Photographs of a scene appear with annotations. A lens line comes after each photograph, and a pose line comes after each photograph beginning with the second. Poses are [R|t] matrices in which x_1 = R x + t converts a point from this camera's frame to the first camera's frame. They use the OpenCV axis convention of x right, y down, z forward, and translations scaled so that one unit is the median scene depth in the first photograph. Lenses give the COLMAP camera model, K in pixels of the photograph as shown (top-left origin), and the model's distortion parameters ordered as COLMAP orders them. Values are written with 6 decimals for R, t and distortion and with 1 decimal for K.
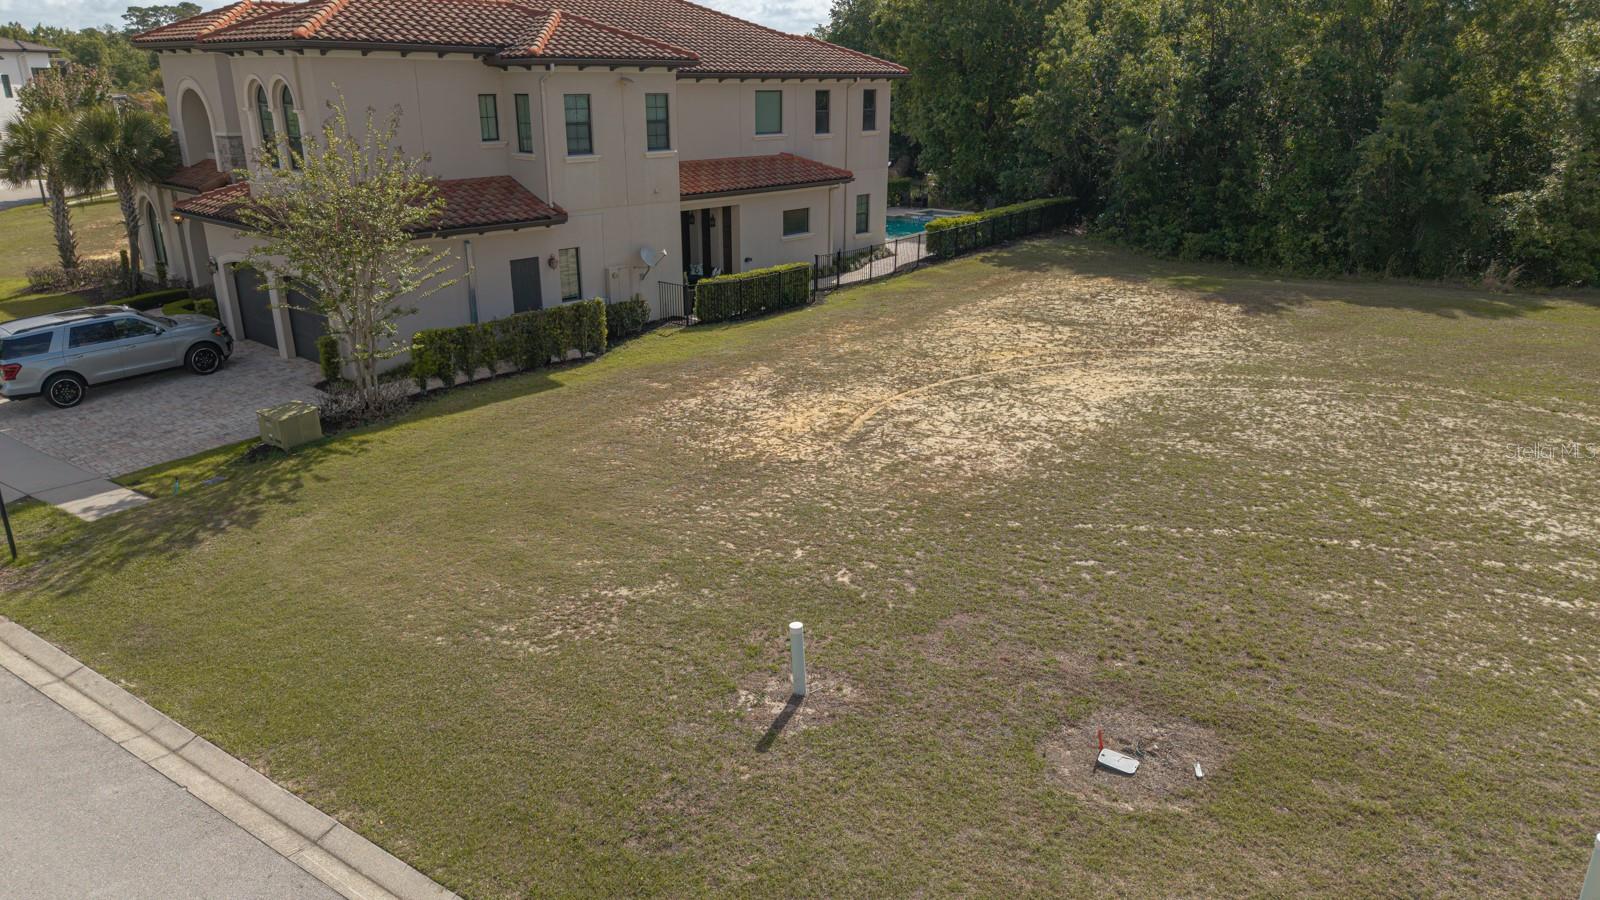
lens RADIAL K [[1076.7, 0, 784.3], [0, 1076.7, 455.1], [0, 0, 1]] dist [0.034142, -0.056890]
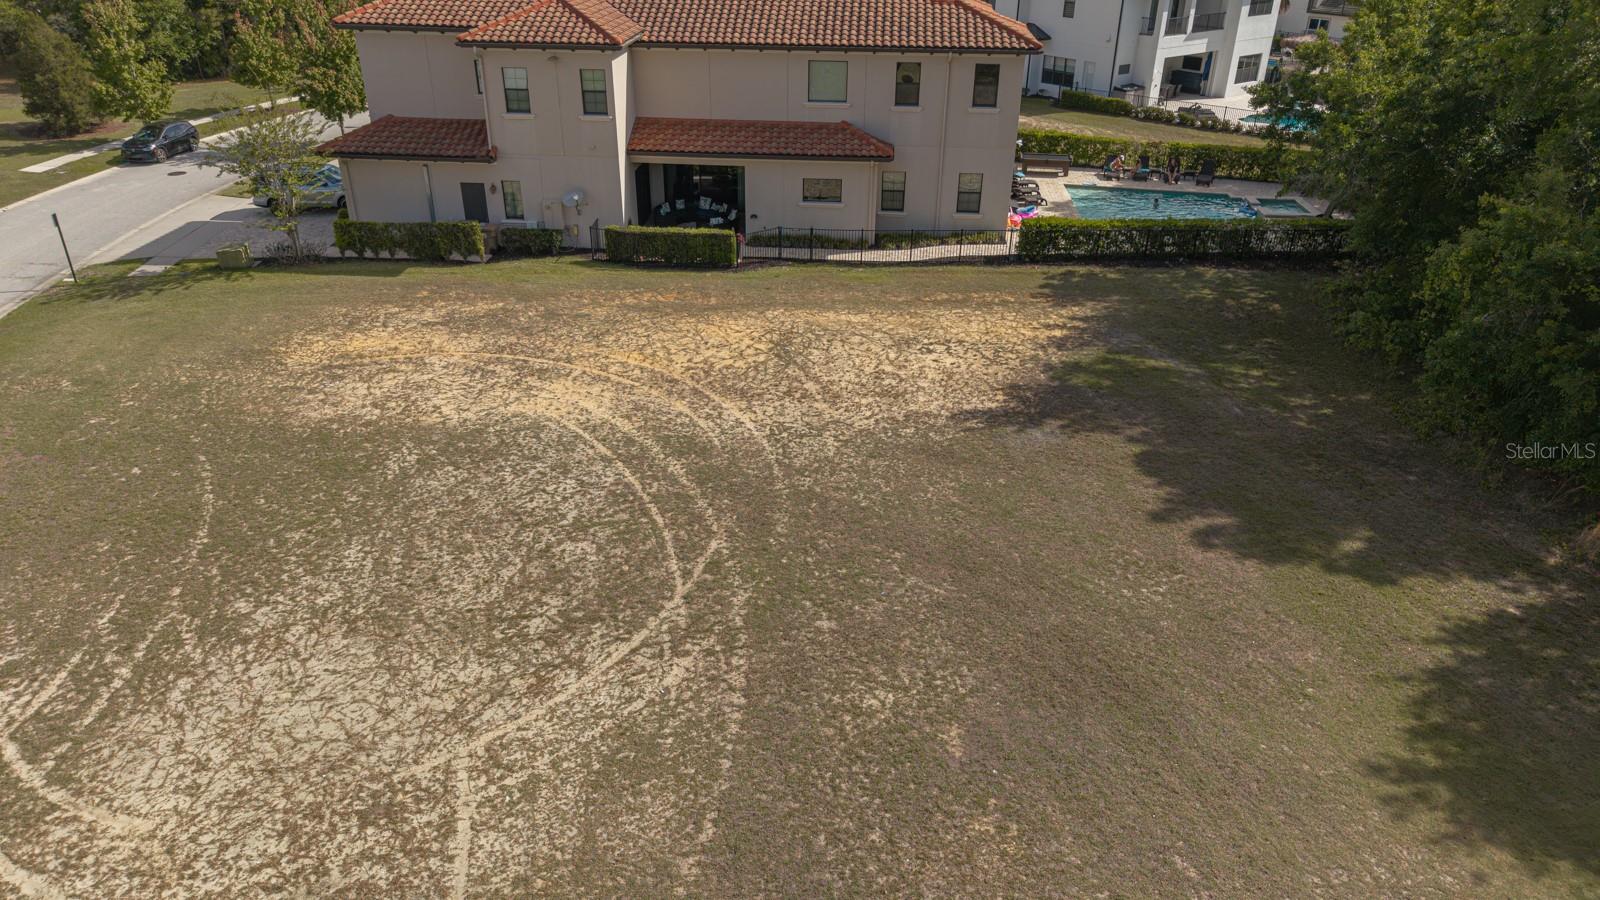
lens RADIAL K [[1075.3, 0, 805.5], [0, 1075.3, 453.4], [0, 0, 1]] dist [0.018813, -0.028341]
pose [[0.610605, 0.378316, -0.695728, 1.141291], [-0.272913, 0.925224, 0.263587, -0.348535], [0.743424, 0.028926, 0.668194, 0.406978]]
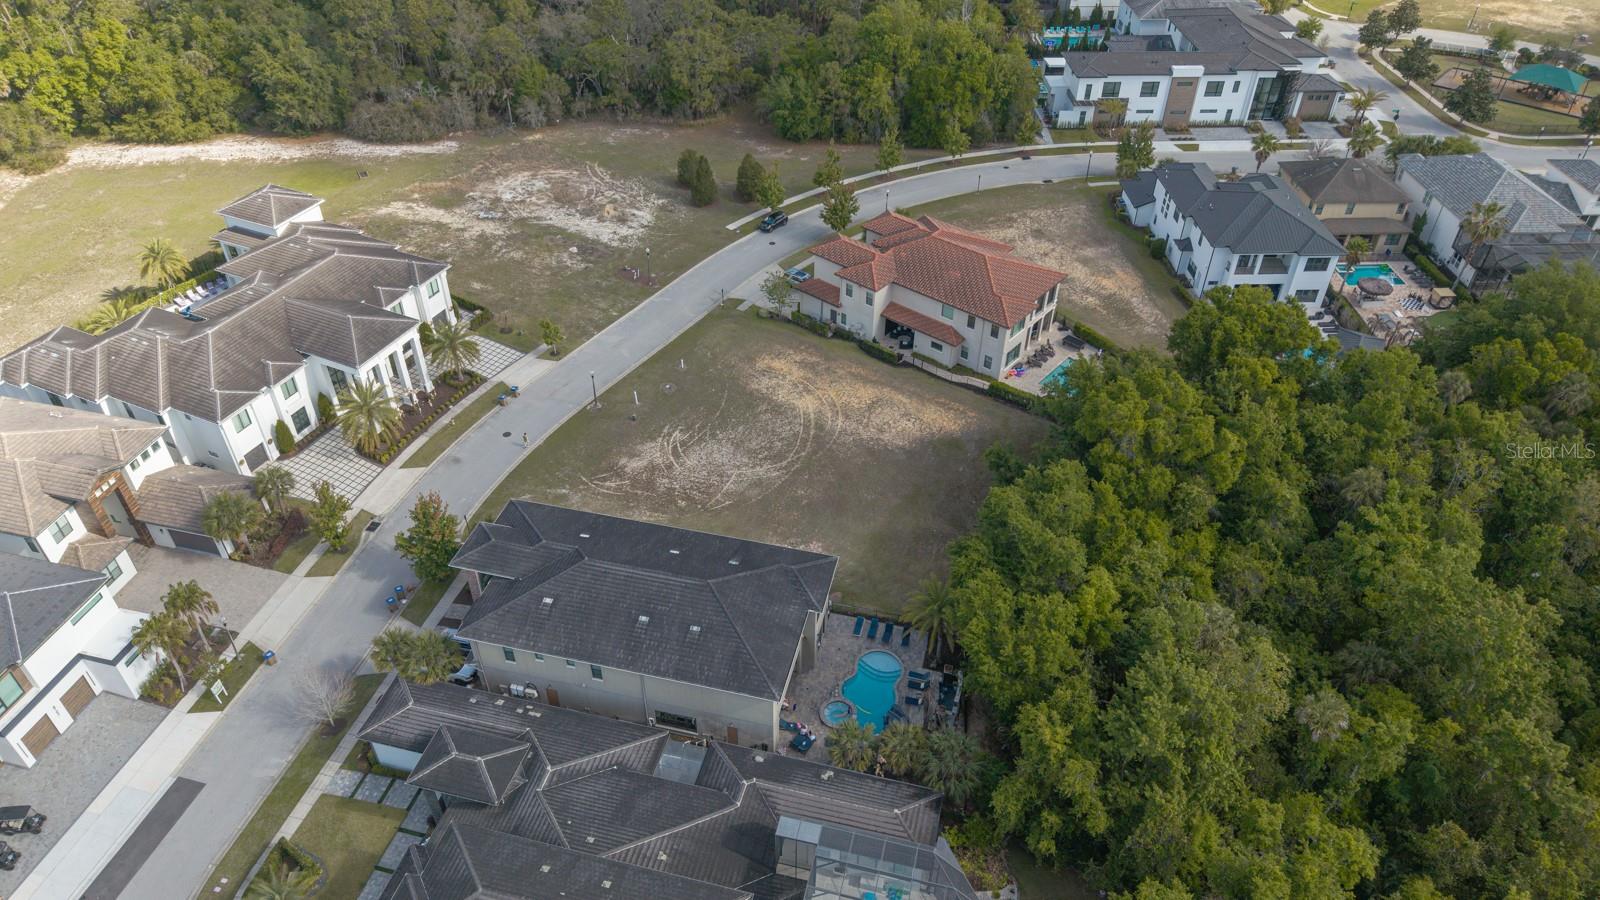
lens RADIAL K [[1079.1, 0, 797.1], [0, 1079.1, 454.4], [0, 0, 1]] dist [0.007436, -0.005783]
pose [[0.034134, 0.632684, -0.773657, 3.490437], [-0.338431, 0.735692, 0.586705, -2.261949], [0.940372, 0.241803, 0.239232, -0.024520]]
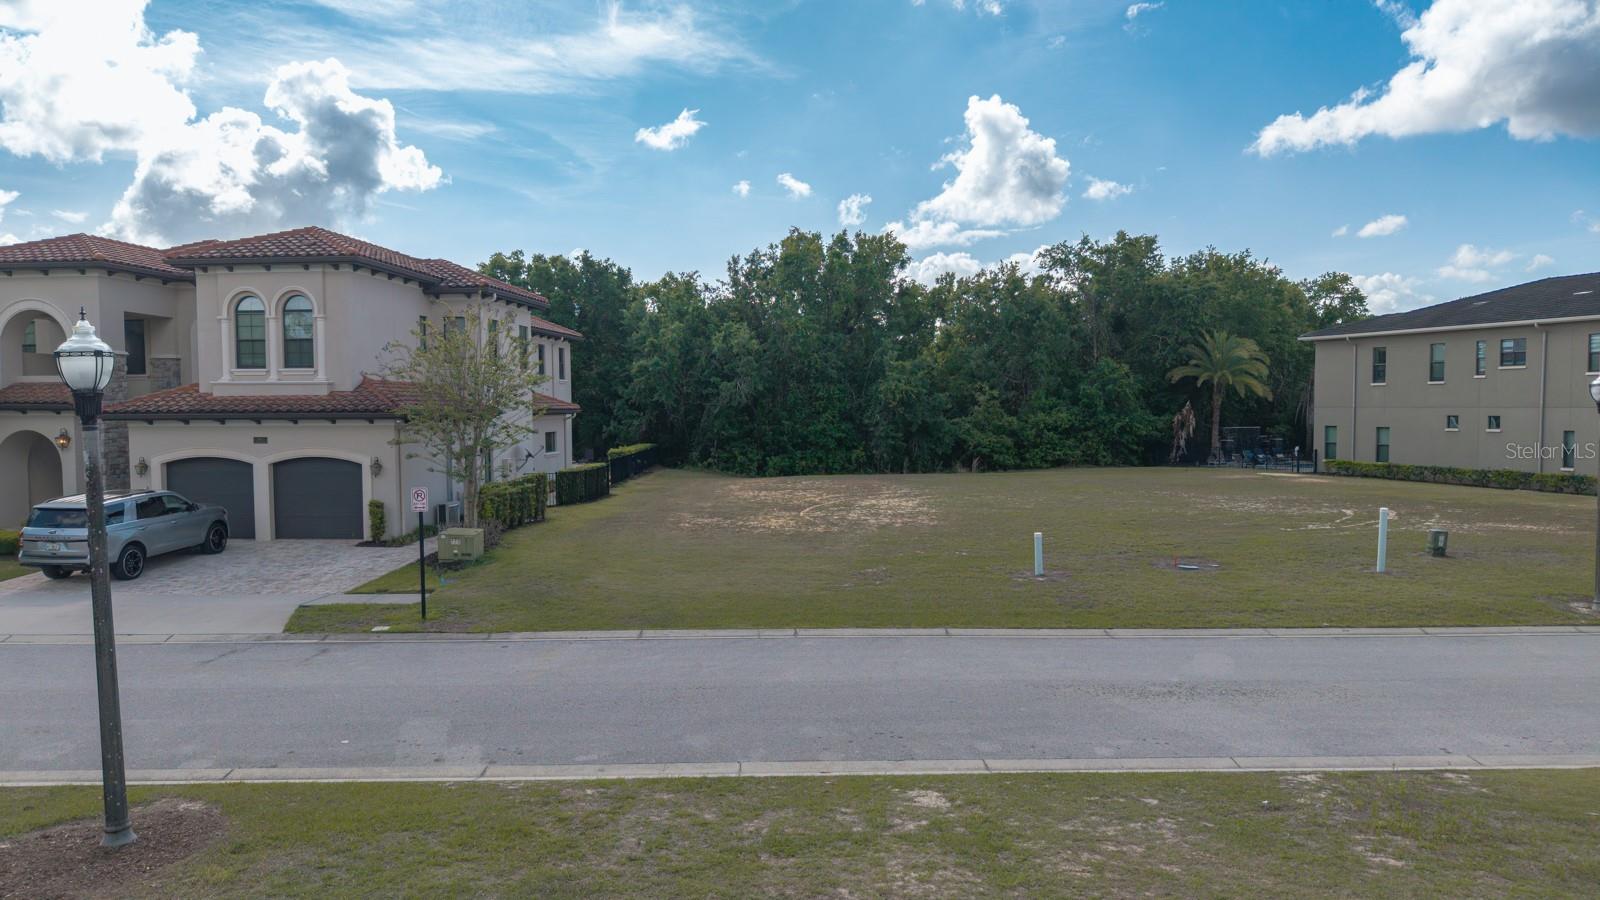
lens RADIAL K [[1078.5, 0, 796.0], [0, 1078.5, 453.0], [0, 0, 1]] dist [0.004781, -0.001059]
pose [[0.806267, -0.031195, 0.590728, -0.669363], [0.201812, 0.953204, -0.225111, 0.170257], [-0.556062, 0.300716, 0.774832, -0.122695]]
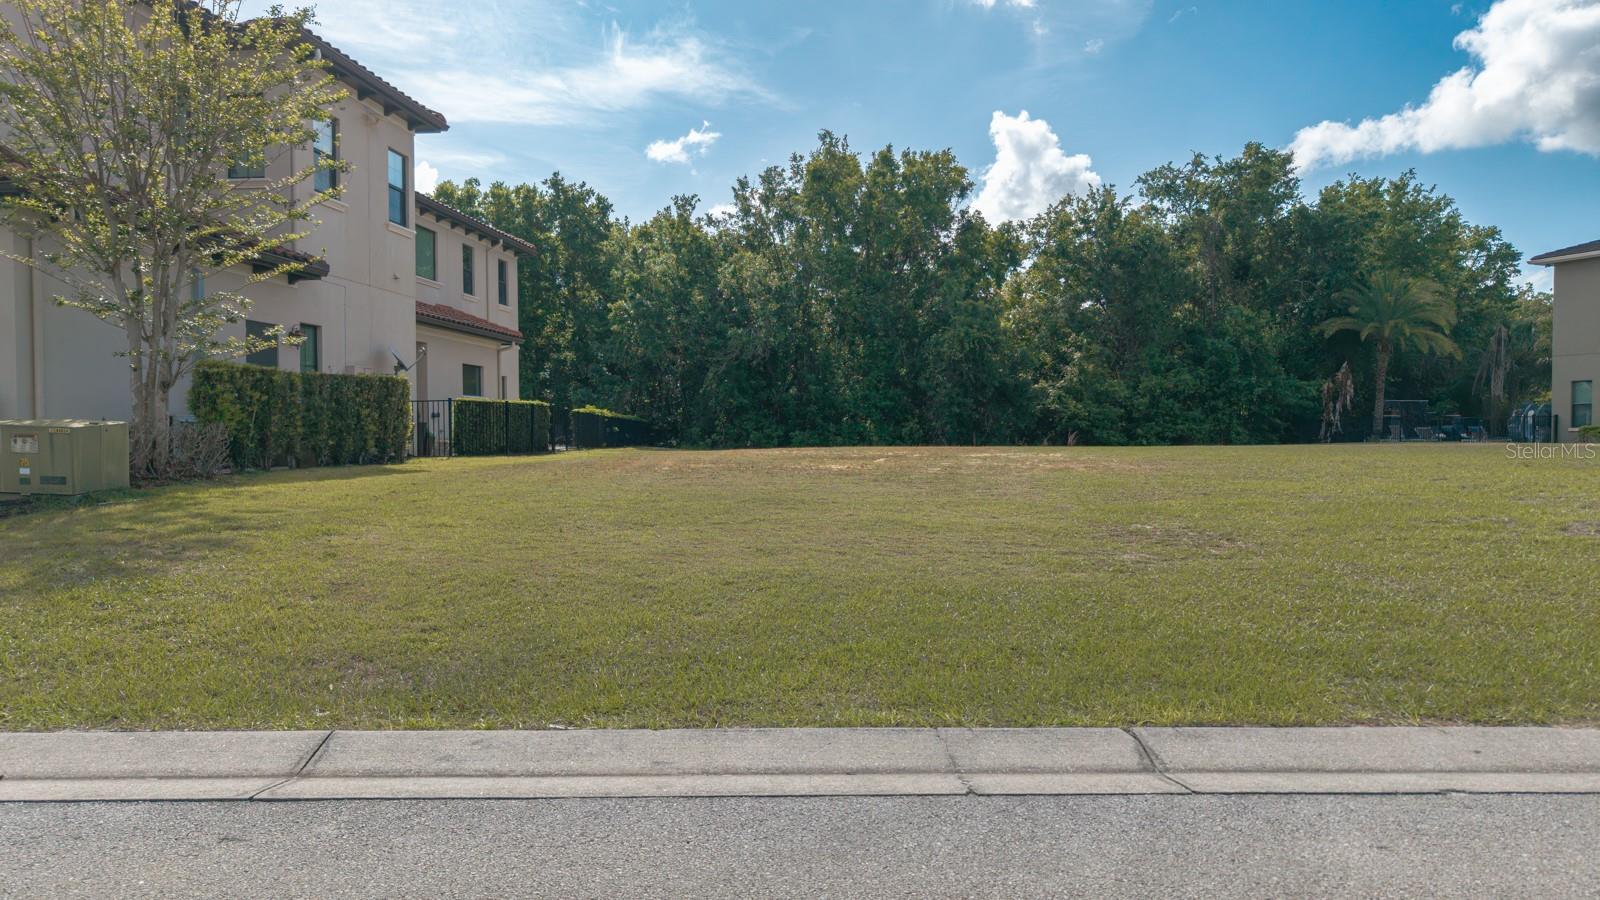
lens RADIAL K [[1077.9, 0, 795.3], [0, 1077.9, 459.5], [0, 0, 1]] dist [0.007090, -0.004780]
pose [[0.810187, -0.018168, 0.585890, -0.367650], [0.198514, 0.948960, -0.245085, 0.114112], [-0.551534, 0.314873, 0.772441, 0.371678]]
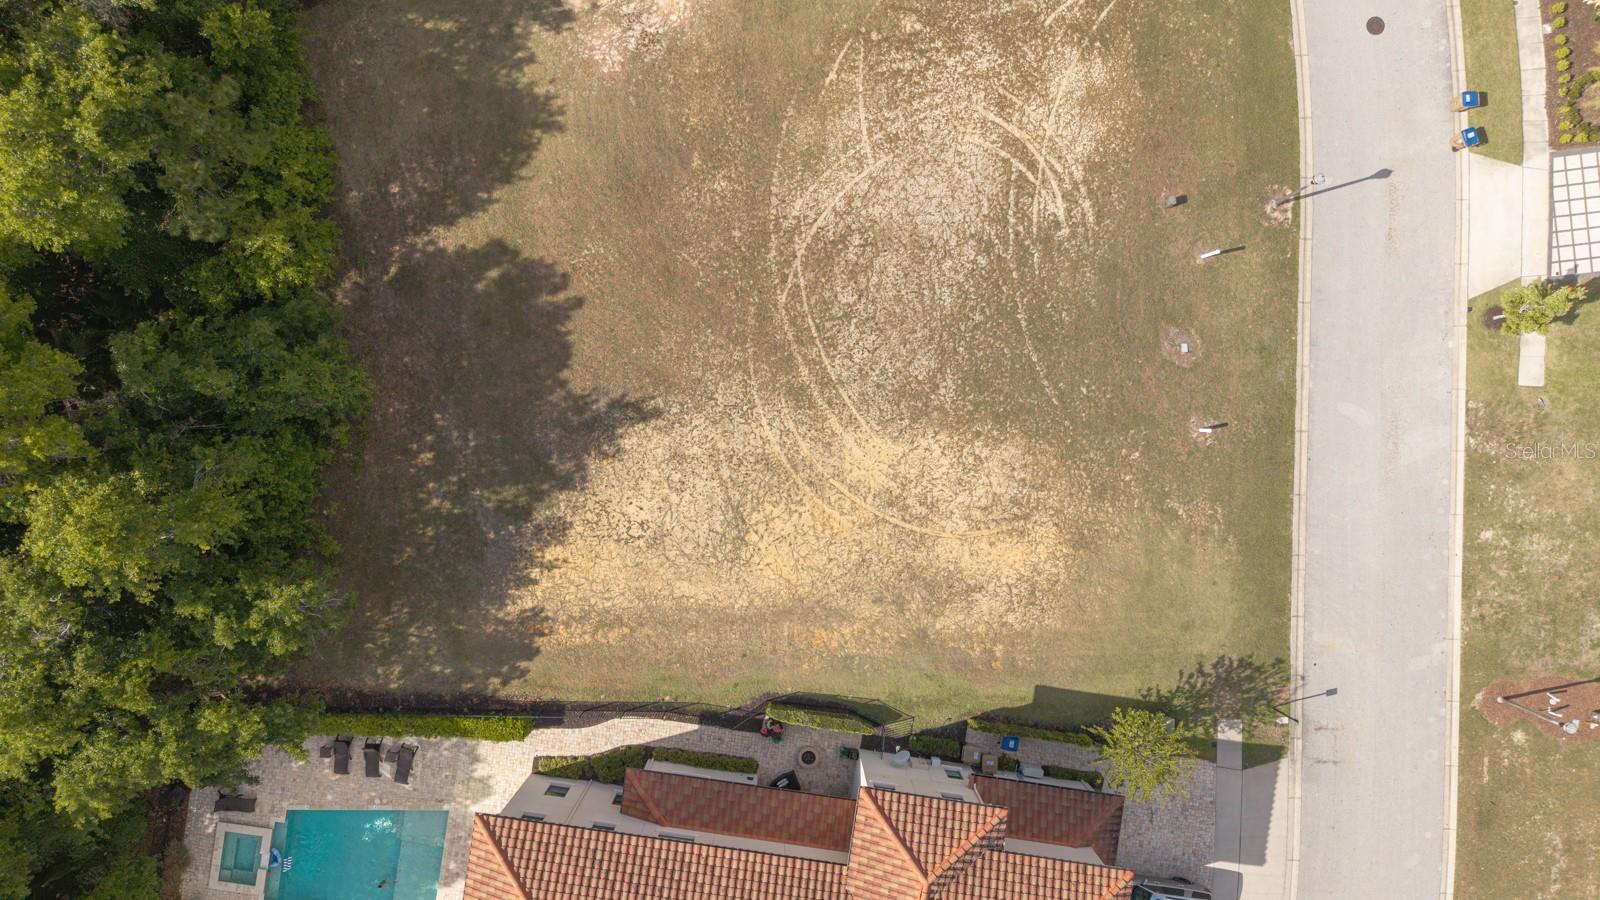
lens RADIAL K [[1107.8, 0, 798.2], [0, 1107.8, 465.0], [0, 0, 1]] dist [0.001348, -0.001175]
pose [[-0.552896, -0.832929, -0.023148, 0.364194], [0.263237, -0.200959, 0.943569, -1.784980], [-0.790577, 0.515602, 0.330367, 0.430207]]
